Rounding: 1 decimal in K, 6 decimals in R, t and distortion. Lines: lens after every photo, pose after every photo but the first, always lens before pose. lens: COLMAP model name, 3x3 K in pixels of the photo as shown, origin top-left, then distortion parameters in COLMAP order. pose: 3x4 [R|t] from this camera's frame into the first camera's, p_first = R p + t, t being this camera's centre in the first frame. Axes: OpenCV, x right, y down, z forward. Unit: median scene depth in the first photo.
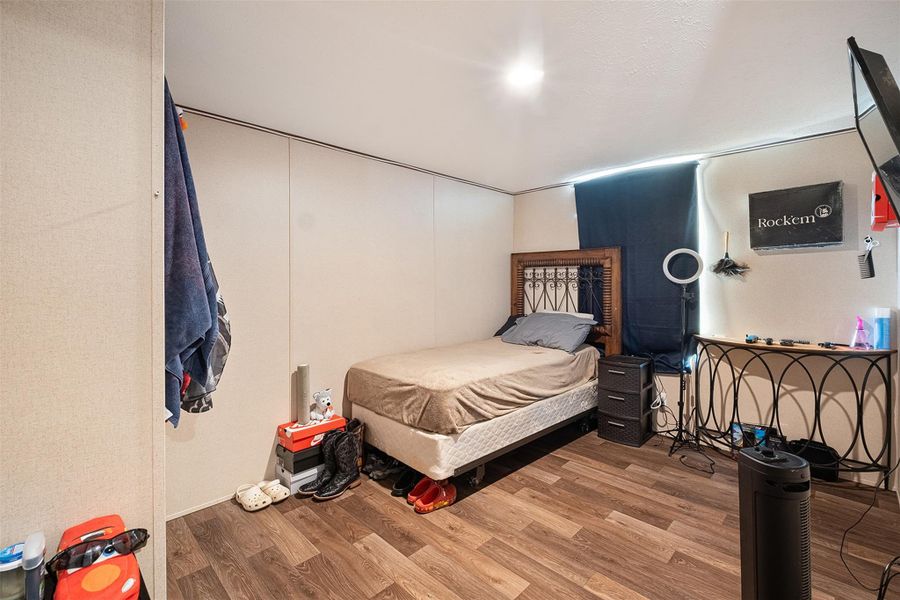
lens RADIAL K [[402.9, 0, 447.6], [0, 402.9, 296.6], [0, 0, 1]] dist [0.000724, -0.000960]
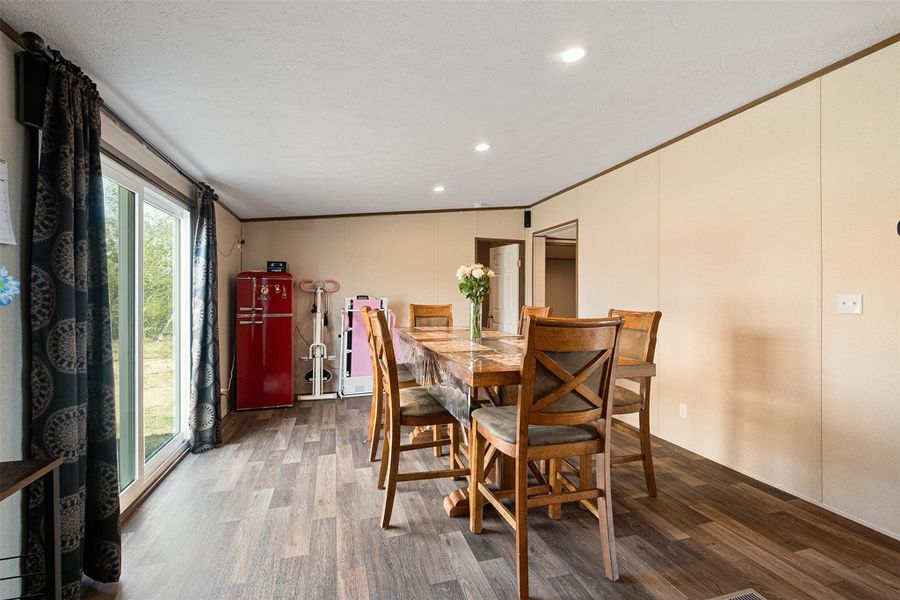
lens RADIAL K [[402.9, 0, 447.6], [0, 402.9, 296.6], [0, 0, 1]] dist [0.000724, -0.000960]
pose [[0.871617, 0.011516, -0.490052, 1.307403], [-0.025976, 0.999404, -0.022715, -0.019078], [0.489498, 0.032528, 0.871397, 0.180286]]
